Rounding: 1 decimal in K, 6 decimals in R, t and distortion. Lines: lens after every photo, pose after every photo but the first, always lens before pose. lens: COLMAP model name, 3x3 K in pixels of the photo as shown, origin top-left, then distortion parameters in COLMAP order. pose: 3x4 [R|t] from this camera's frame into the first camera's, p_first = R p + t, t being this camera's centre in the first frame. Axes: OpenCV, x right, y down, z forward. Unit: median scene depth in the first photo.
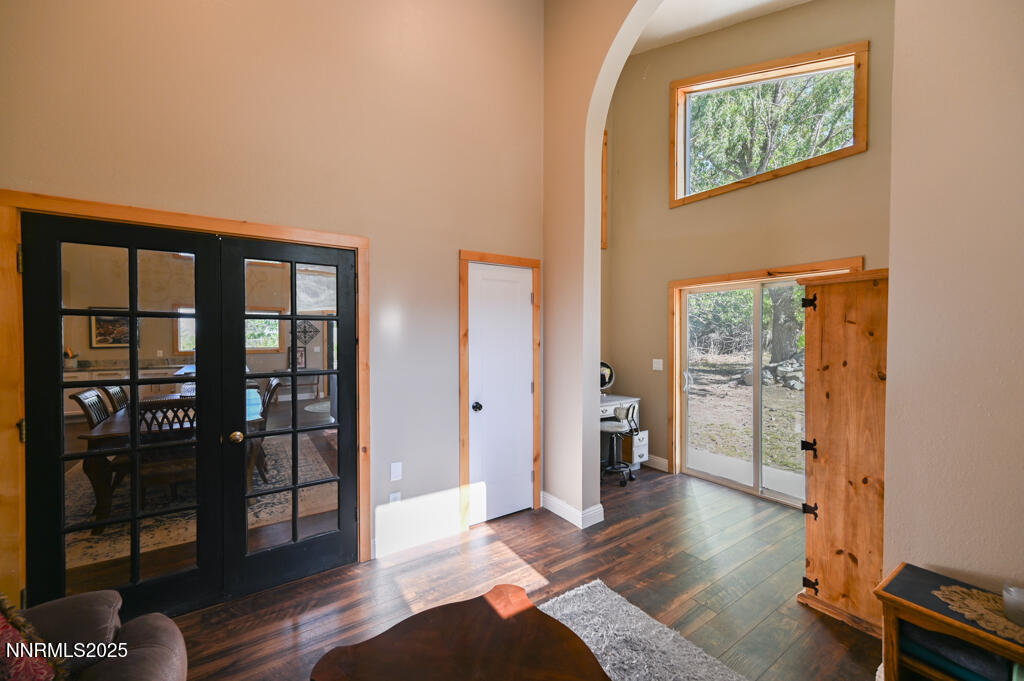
lens RADIAL K [[415.9, 0, 512.0], [0, 415.9, 340.5], [0, 0, 1]] dist [0.014005, -0.000076]
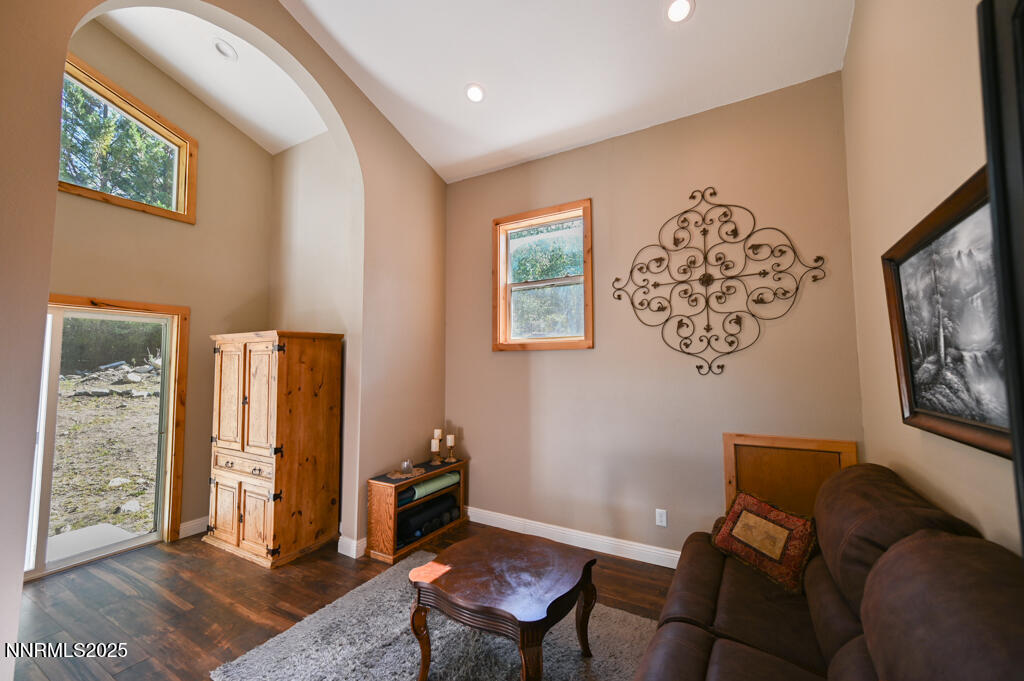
lens RADIAL K [[415.9, 0, 512.0], [0, 415.9, 340.5], [0, 0, 1]] dist [0.014005, -0.000076]
pose [[-0.437651, 0.055236, 0.897447, -0.925406], [0.014884, 0.998420, -0.054192, -0.027549], [-0.899022, -0.010360, -0.437782, 0.929000]]
